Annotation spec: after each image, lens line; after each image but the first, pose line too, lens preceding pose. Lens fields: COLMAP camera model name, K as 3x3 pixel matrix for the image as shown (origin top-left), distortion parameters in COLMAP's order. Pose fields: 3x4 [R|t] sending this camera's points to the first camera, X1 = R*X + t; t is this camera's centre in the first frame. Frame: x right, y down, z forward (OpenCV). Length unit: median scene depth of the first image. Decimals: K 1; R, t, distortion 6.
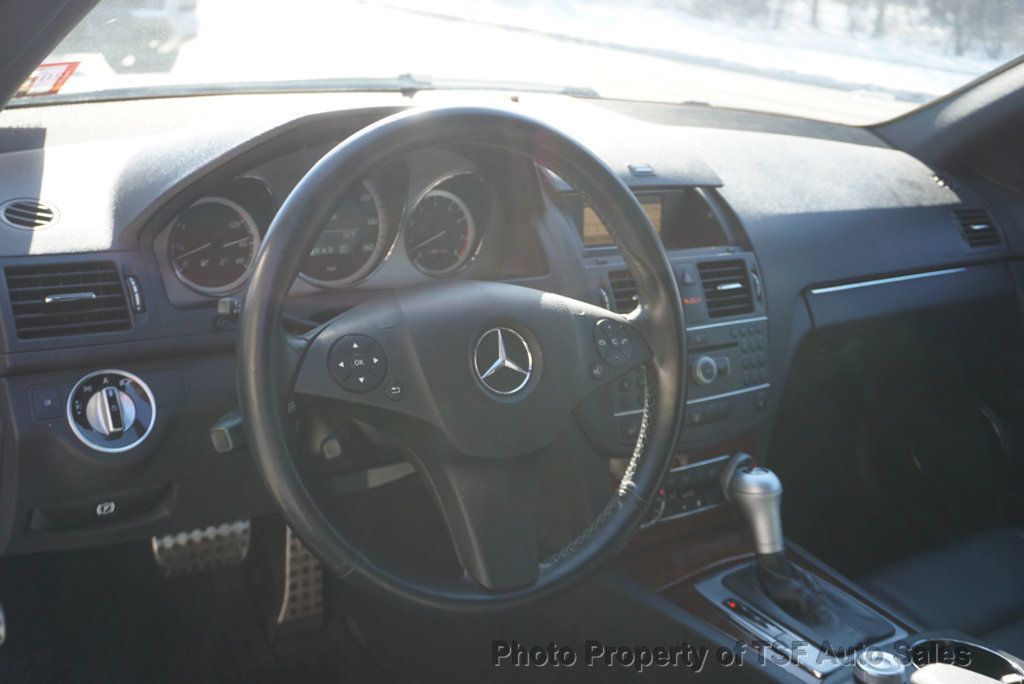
lens RADIAL K [[1054.7, 0, 511.4], [0, 1054.7, 340.5], [0, 0, 1]] dist [-0.004778, 0.000000]
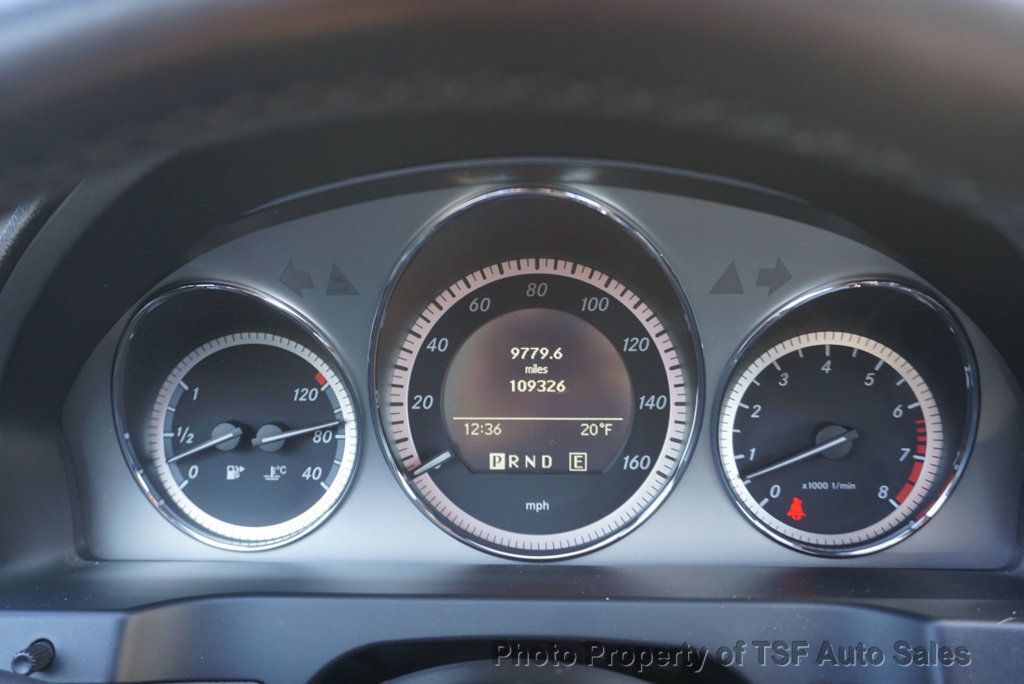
lens RADIAL K [[922.8, 0, 508.1], [0, 922.8, 337.6], [0, 0, 1]] dist [-0.005900, 0.012979]
pose [[0.780913, 0.028281, -0.624000, 0.051493], [-0.110426, 0.989491, -0.093348, -0.097567], [0.614802, 0.141802, 0.775829, 0.677159]]
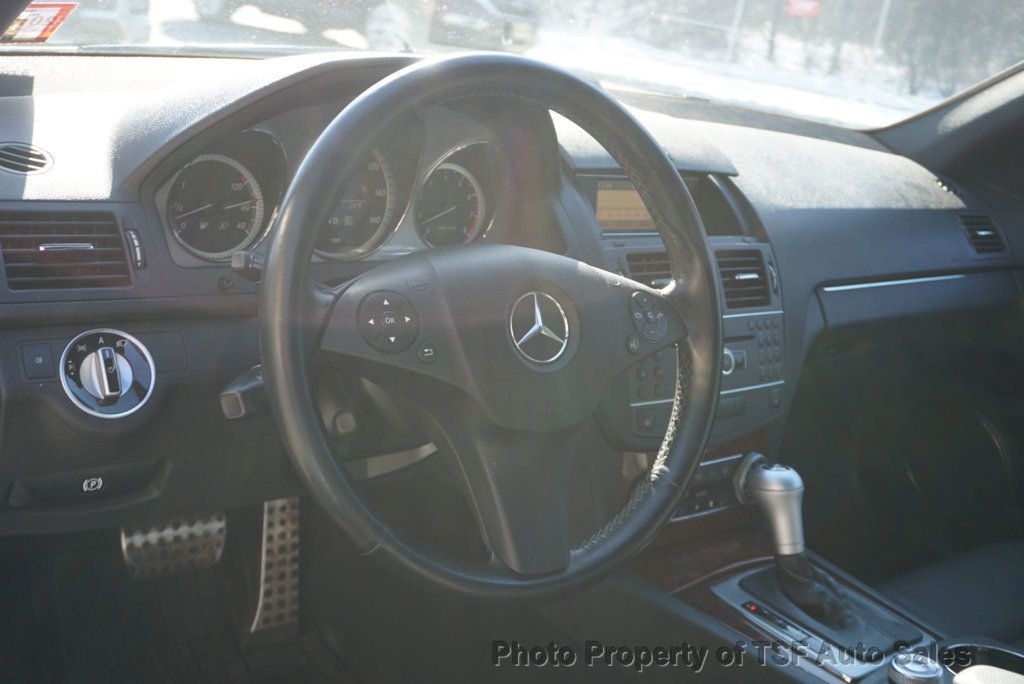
lens RADIAL K [[1079.2, 0, 512.5], [0, 1079.2, 339.3], [0, 0, 1]] dist [-0.003756, 0.000000]
pose [[0.998416, 0.023834, 0.050960, -0.059930], [-0.022280, 0.999276, -0.030846, 0.044784], [-0.051658, 0.029662, 0.998224, 0.038662]]
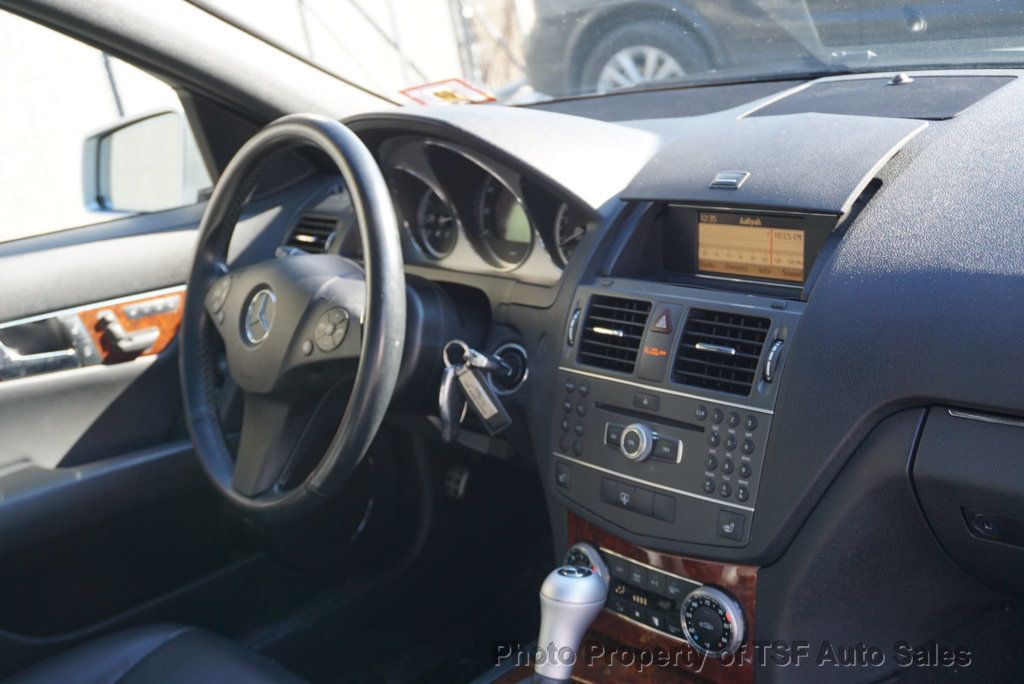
lens RADIAL K [[1303.3, 0, 513.6], [0, 1303.3, 342.0], [0, 0, 1]] dist [0.017495, 0.000000]
pose [[0.072123, 0.166999, -0.983316, 1.169973], [-0.178933, 0.972055, 0.151962, -0.181661], [0.981214, 0.164988, 0.099989, 0.858423]]
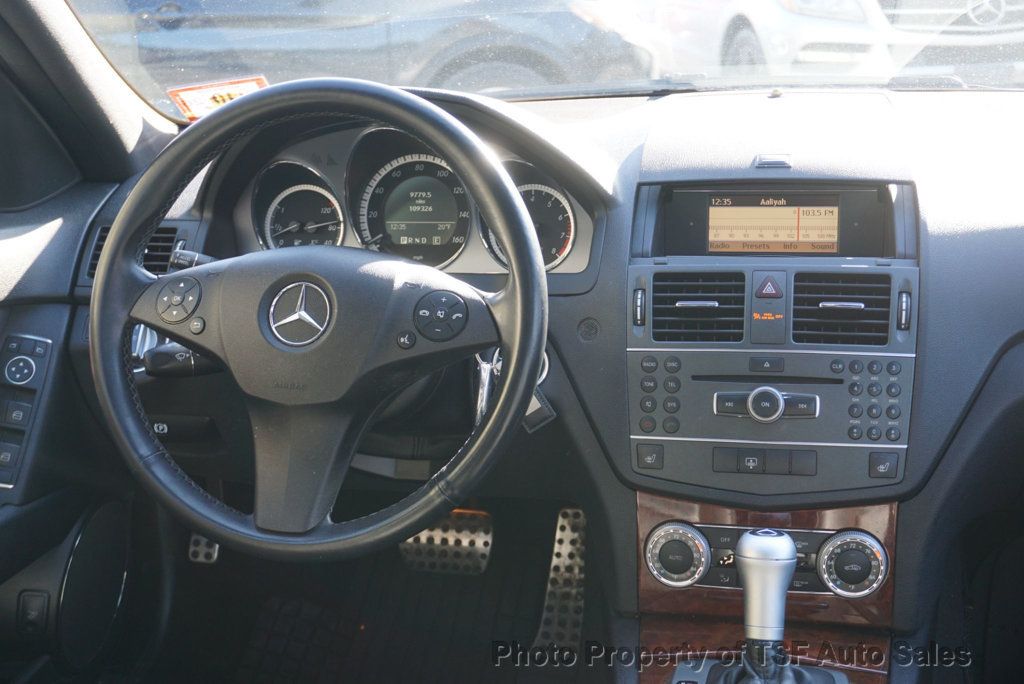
lens RADIAL K [[1303.3, 0, 508.0], [0, 1303.3, 345.3], [0, 0, 1]] dist [0.017495, 0.000000]
pose [[0.670352, 0.065918, -0.739109, 0.823314], [-0.142641, 0.988918, -0.041175, 0.055952], [0.728204, 0.133029, 0.672326, 0.210426]]
